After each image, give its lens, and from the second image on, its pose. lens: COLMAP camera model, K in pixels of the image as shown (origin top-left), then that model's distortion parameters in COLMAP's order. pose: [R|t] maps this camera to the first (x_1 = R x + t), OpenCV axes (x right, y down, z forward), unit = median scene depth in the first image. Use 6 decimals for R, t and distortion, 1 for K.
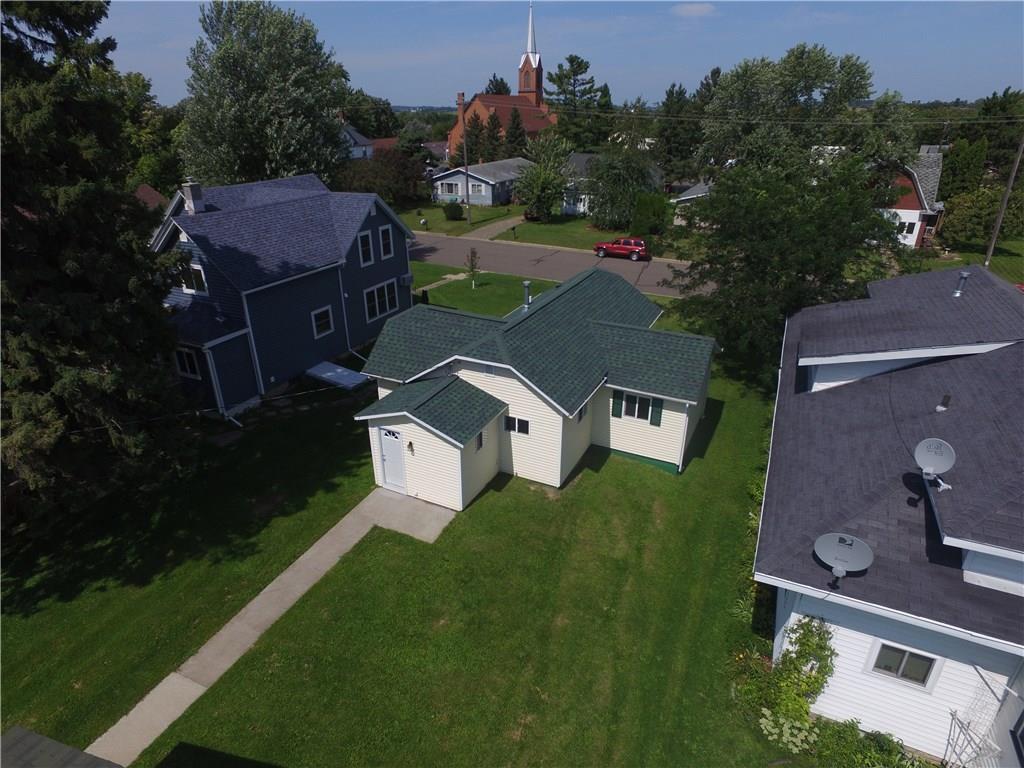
lens RADIAL K [[598.0, 0, 512.0], [0, 598.0, 384.0], [0, 0, 1]] dist [0.007257, 0.003560]
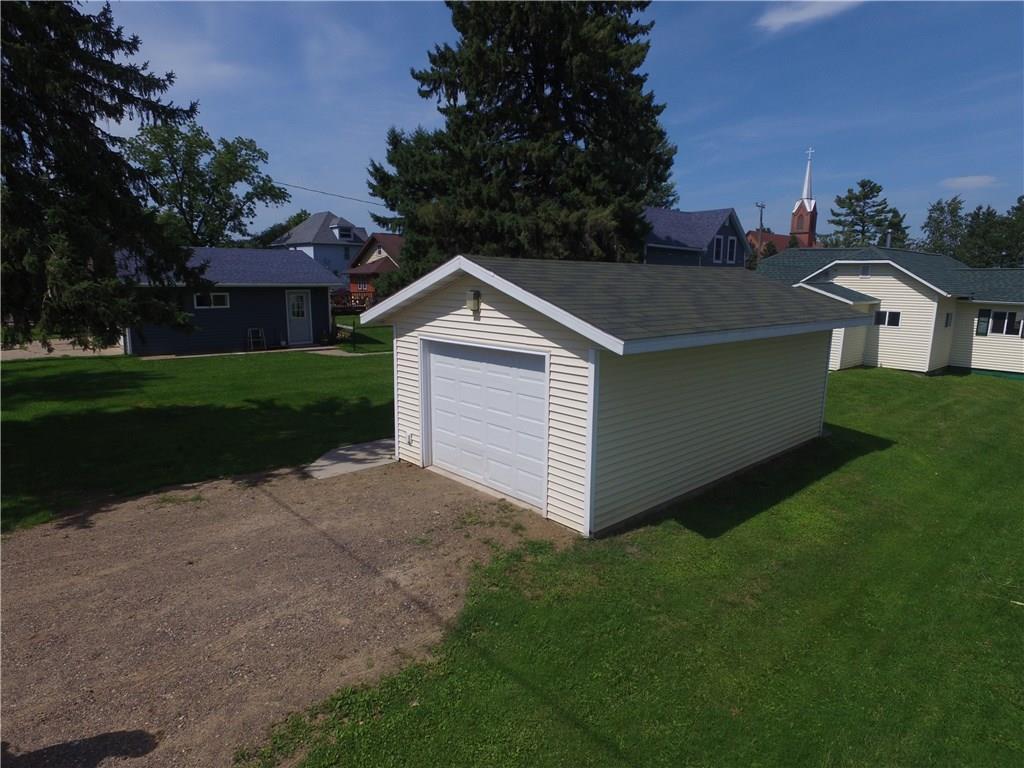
lens RADIAL K [[598.0, 0, 512.0], [0, 598.0, 384.0], [0, 0, 1]] dist [0.007257, 0.003560]
pose [[0.924890, 0.082828, -0.371105, -0.214483], [-0.172080, 0.961497, -0.214269, 0.542192], [0.339069, 0.262035, 0.903532, -0.291821]]
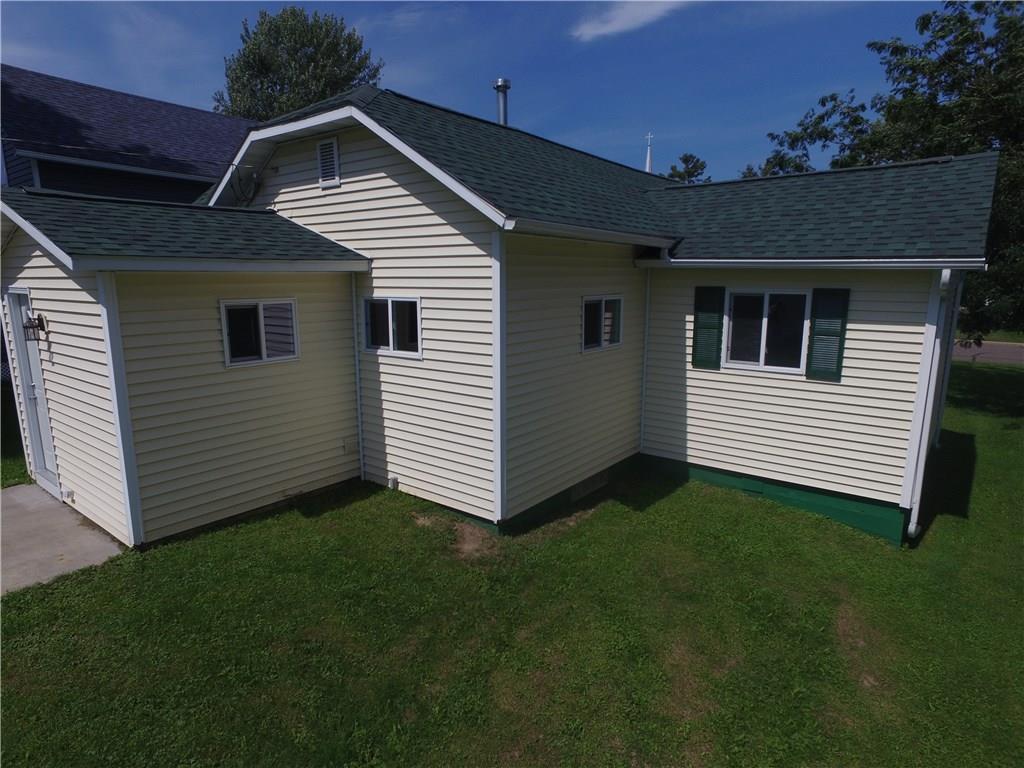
lens RADIAL K [[598.0, 0, 512.0], [0, 598.0, 384.0], [0, 0, 1]] dist [0.007257, 0.003560]
pose [[0.979511, 0.037551, -0.197857, 0.133697], [-0.084748, 0.968094, -0.235822, 0.163801], [0.182689, 0.247758, 0.951441, 0.643323]]
